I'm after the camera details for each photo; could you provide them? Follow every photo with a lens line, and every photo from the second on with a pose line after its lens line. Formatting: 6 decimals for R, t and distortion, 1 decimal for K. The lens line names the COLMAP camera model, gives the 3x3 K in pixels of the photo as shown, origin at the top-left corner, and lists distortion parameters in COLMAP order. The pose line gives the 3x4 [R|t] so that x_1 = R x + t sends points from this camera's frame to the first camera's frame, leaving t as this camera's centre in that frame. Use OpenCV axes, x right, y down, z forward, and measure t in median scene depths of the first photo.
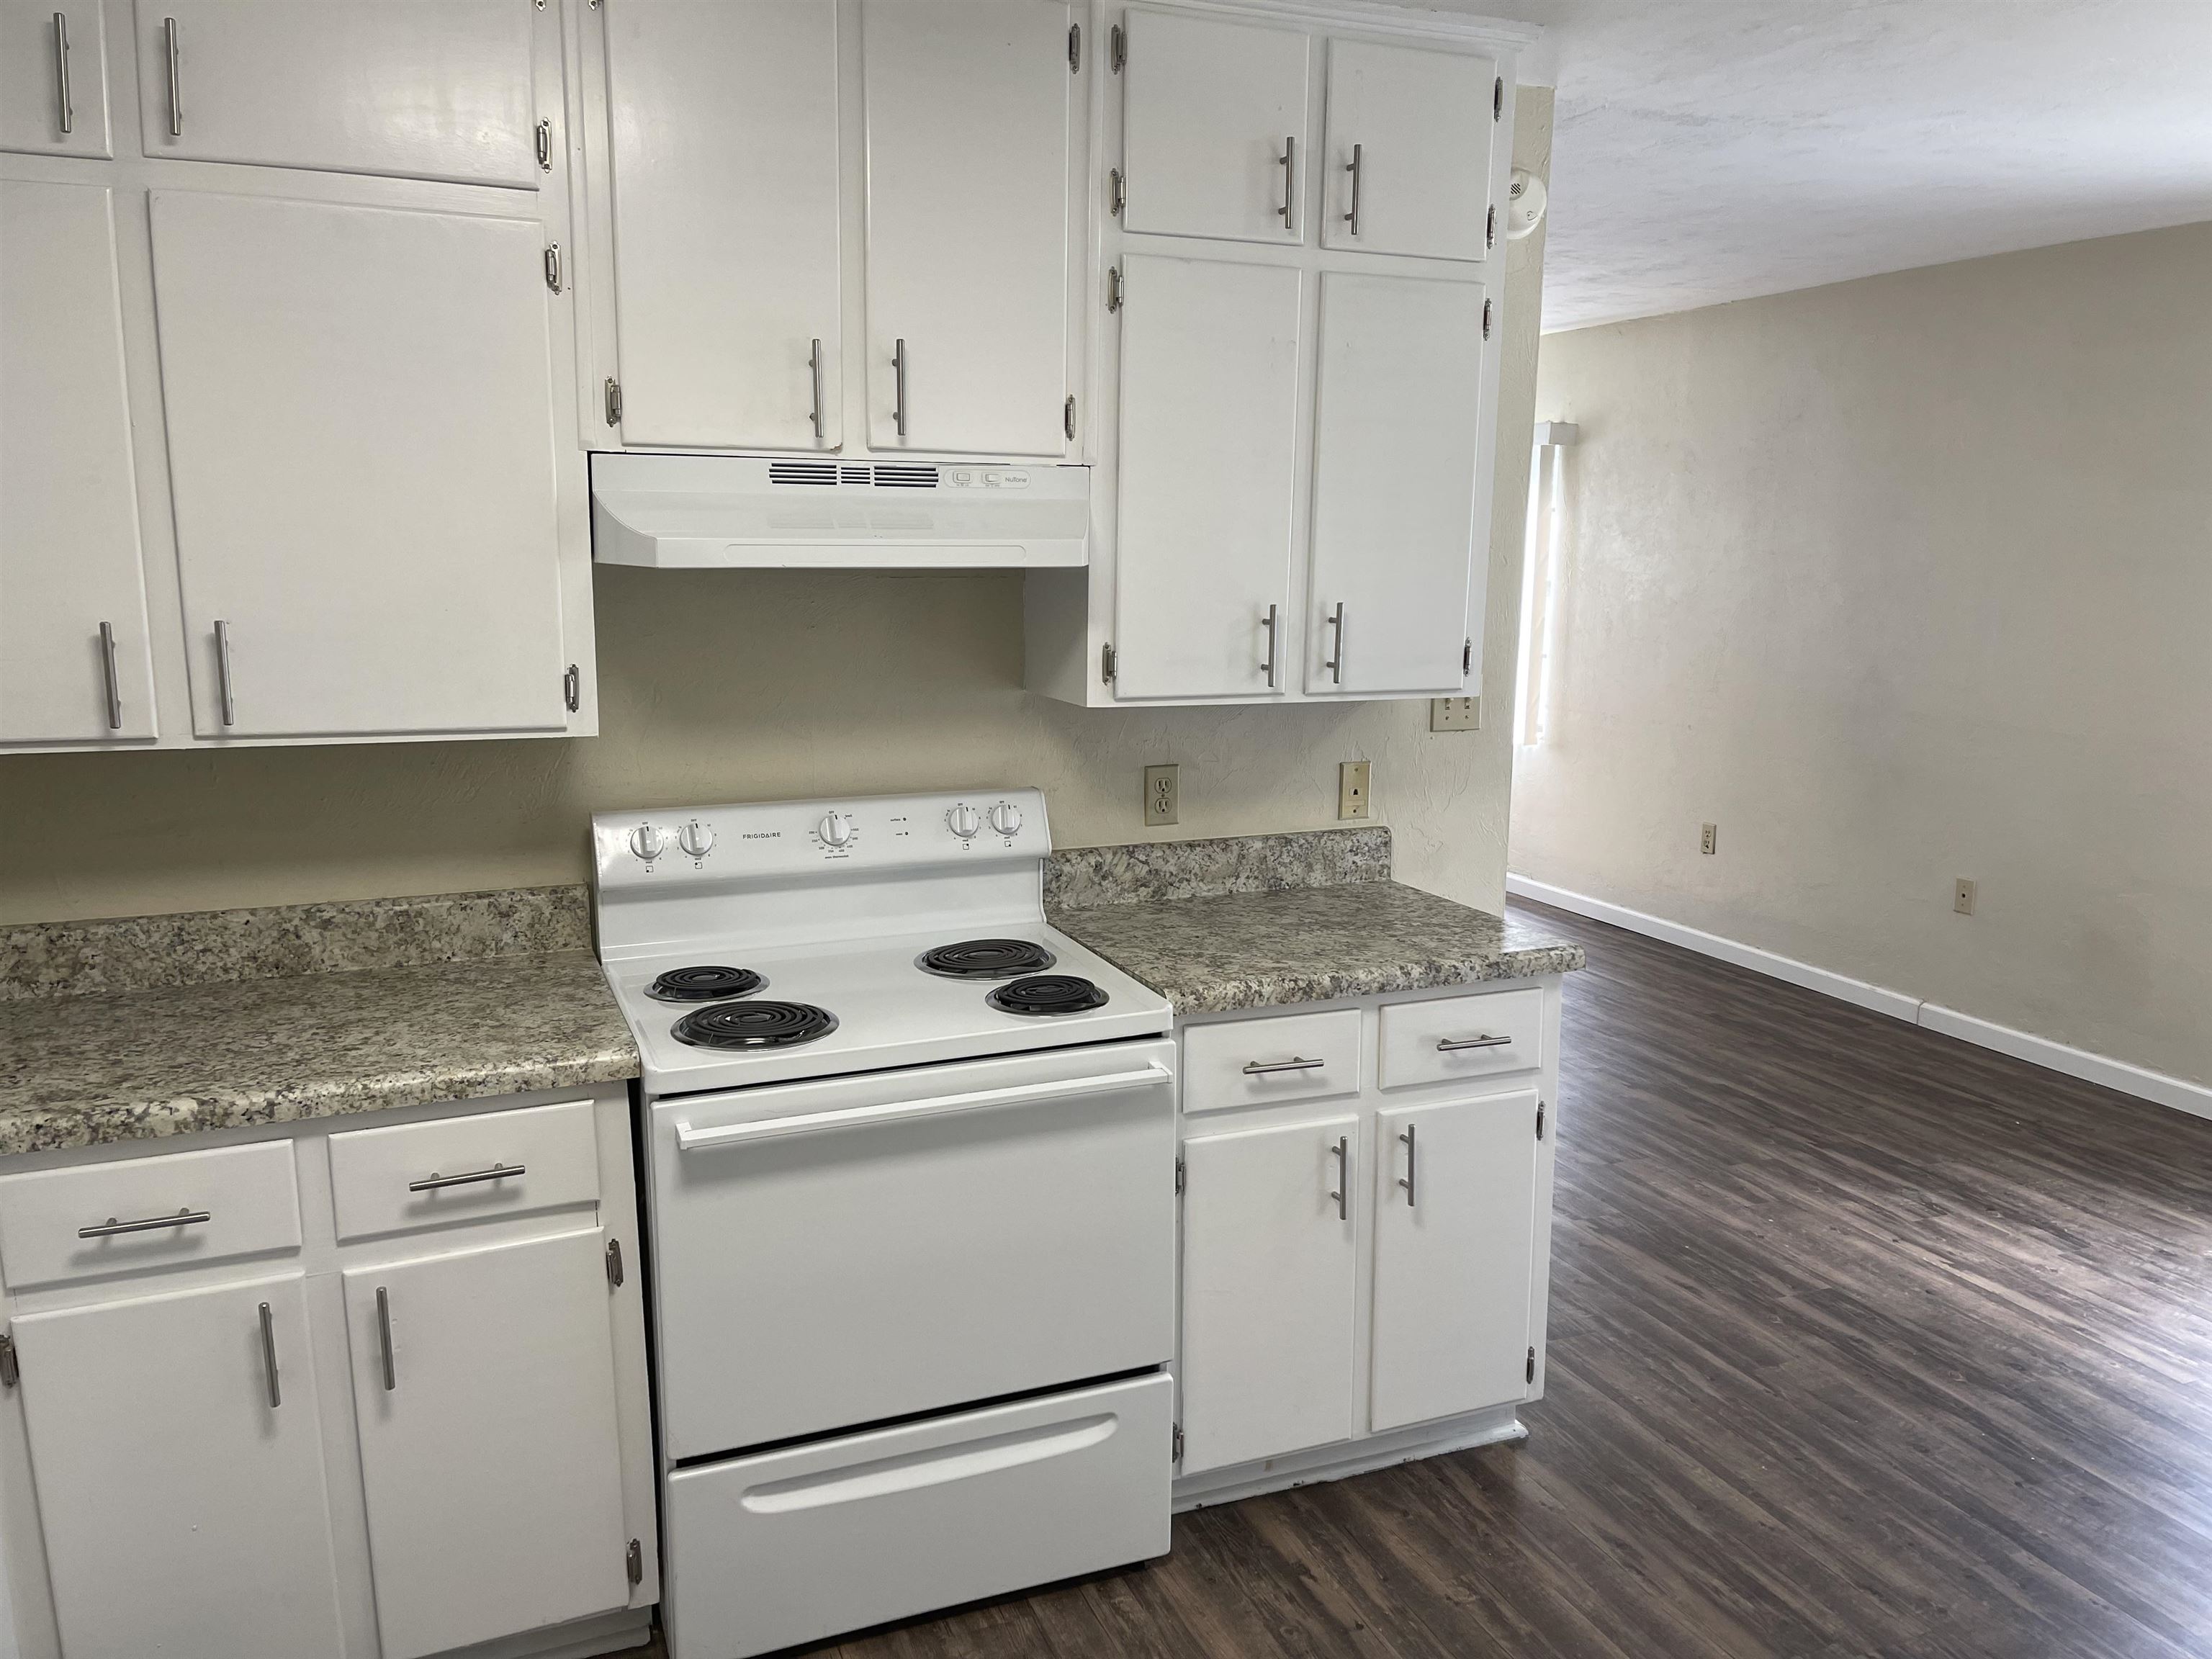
lens RADIAL K [[1678.6, 0, 1106.0], [0, 1678.6, 829.5], [0, 0, 1]] dist [0.005823, 0.002115]
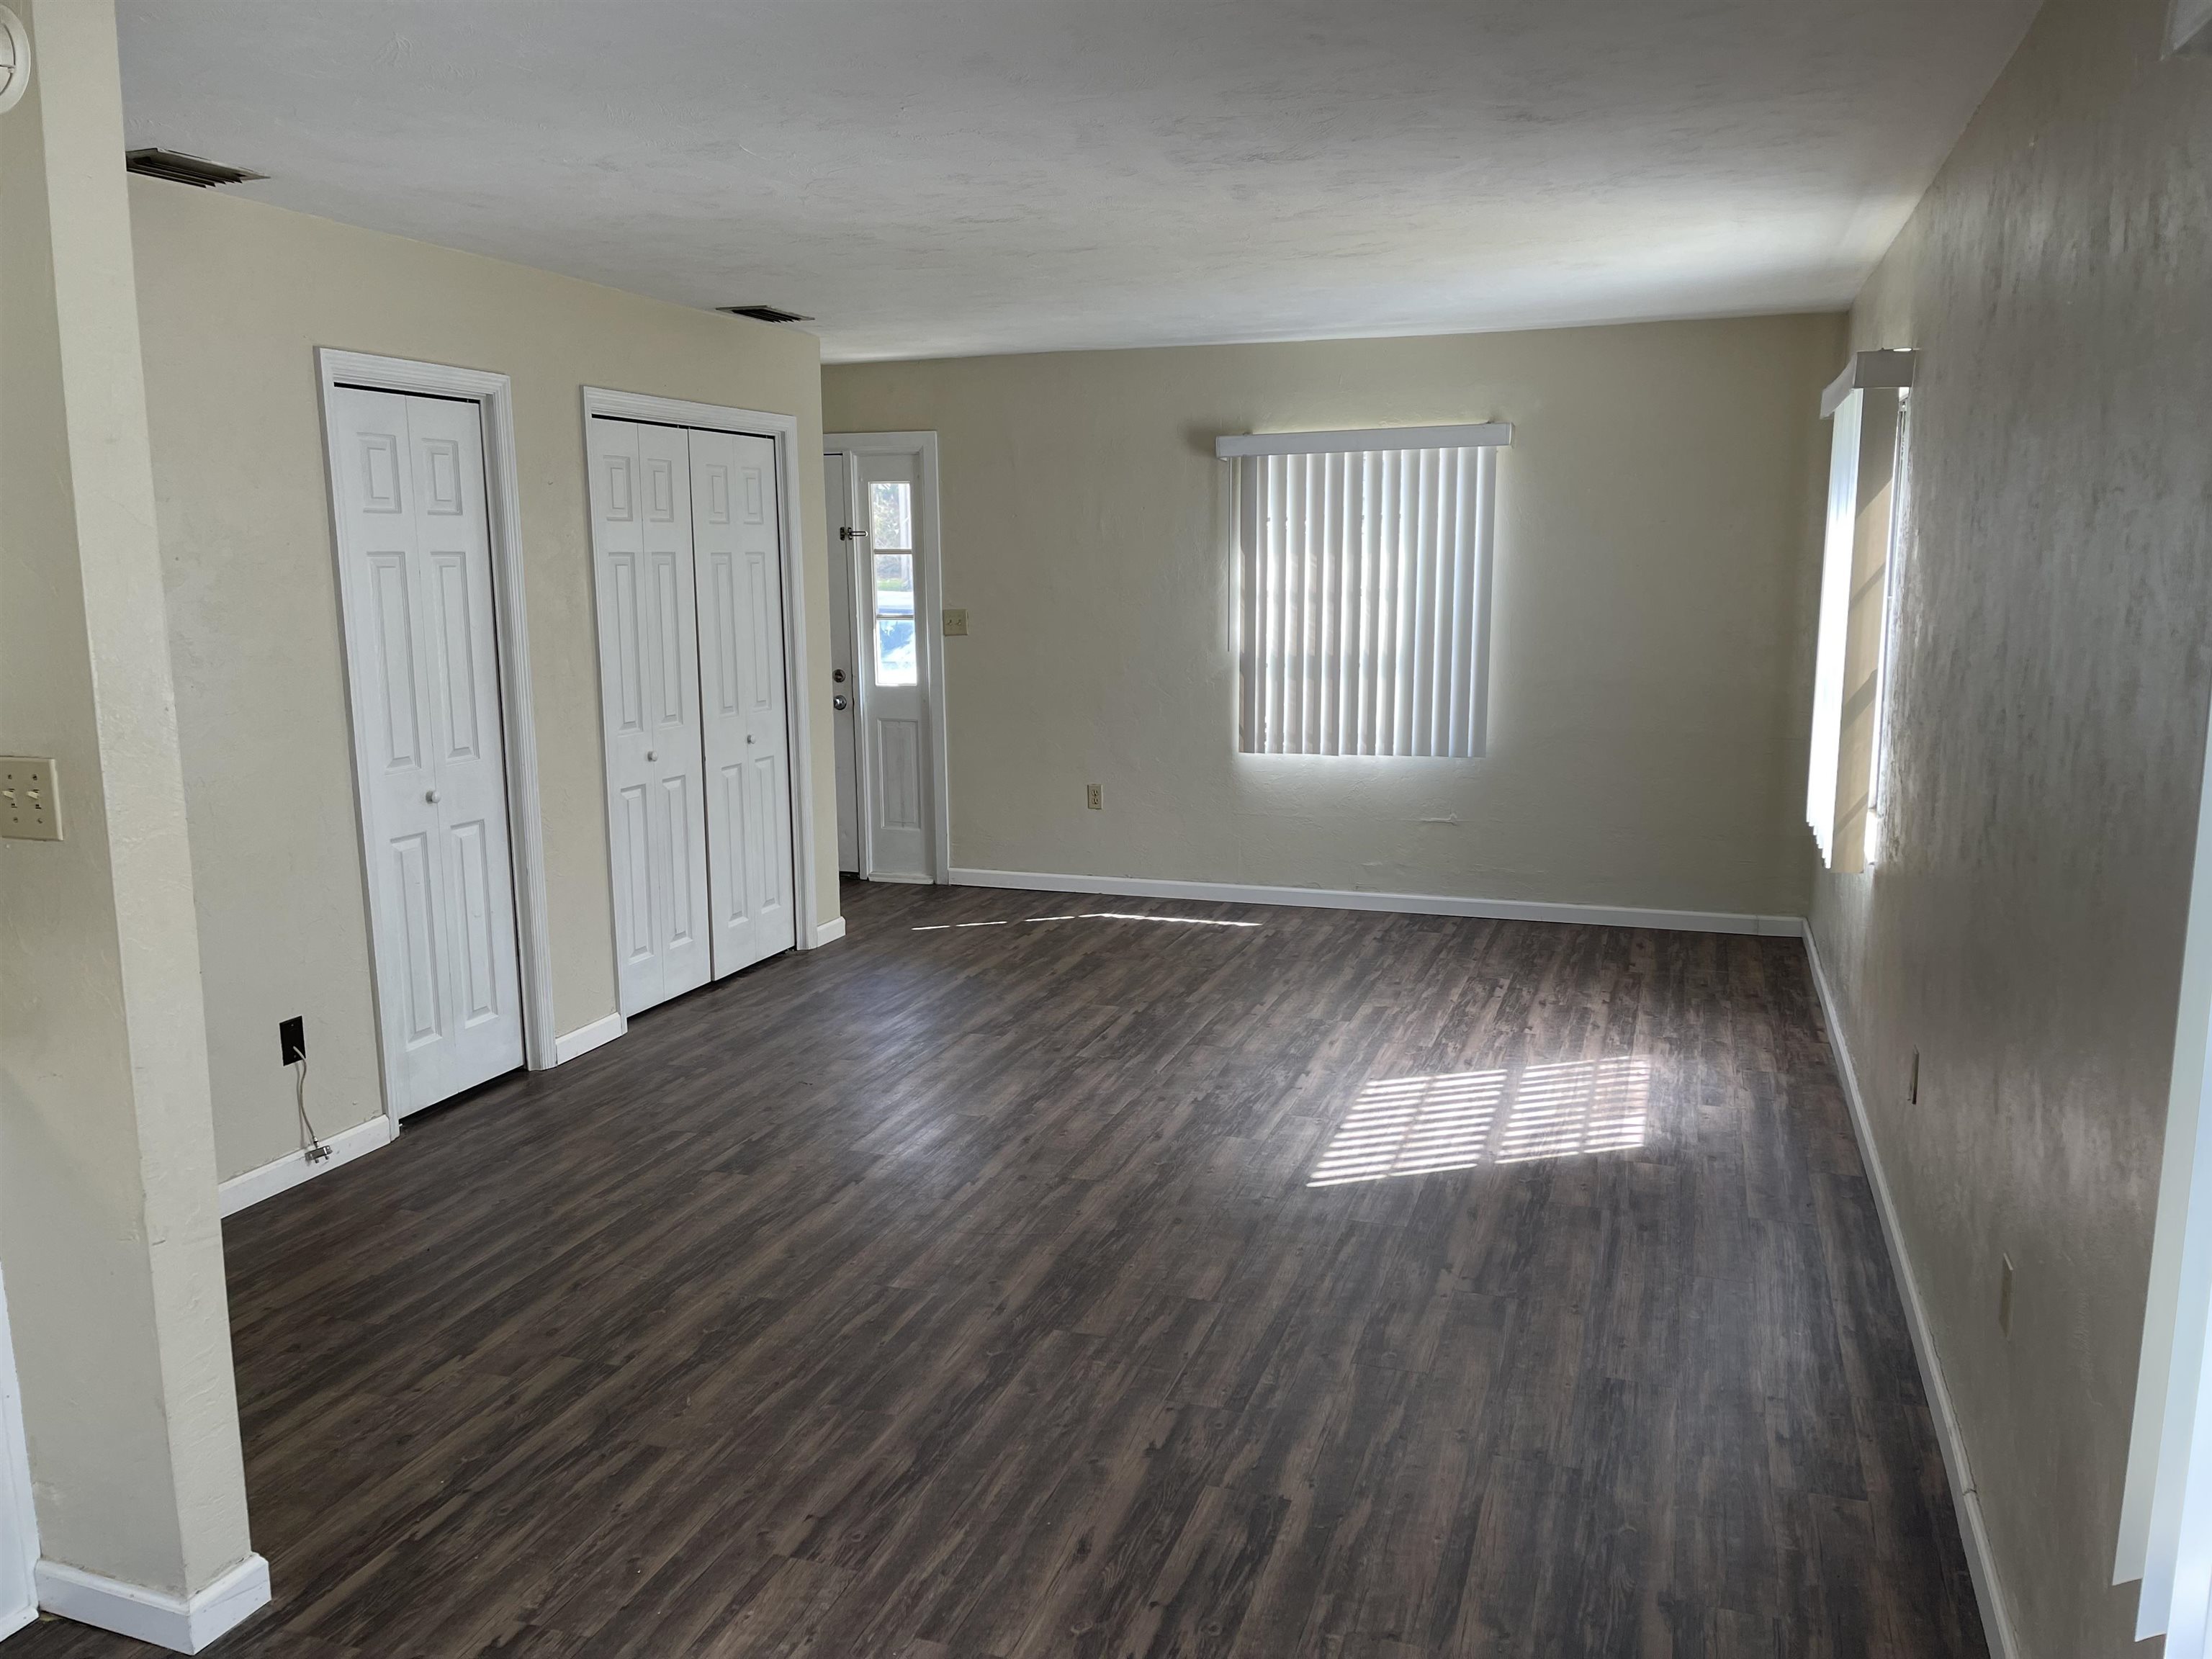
lens RADIAL K [[1657.1, 0, 1106.0], [0, 1657.1, 829.5], [0, 0, 1]] dist [0.001376, -0.076851]
pose [[0.739147, 0.098839, -0.666252, 0.686954], [-0.102957, 0.994130, 0.033258, -0.090667], [0.665628, 0.044012, 0.744984, 0.535949]]
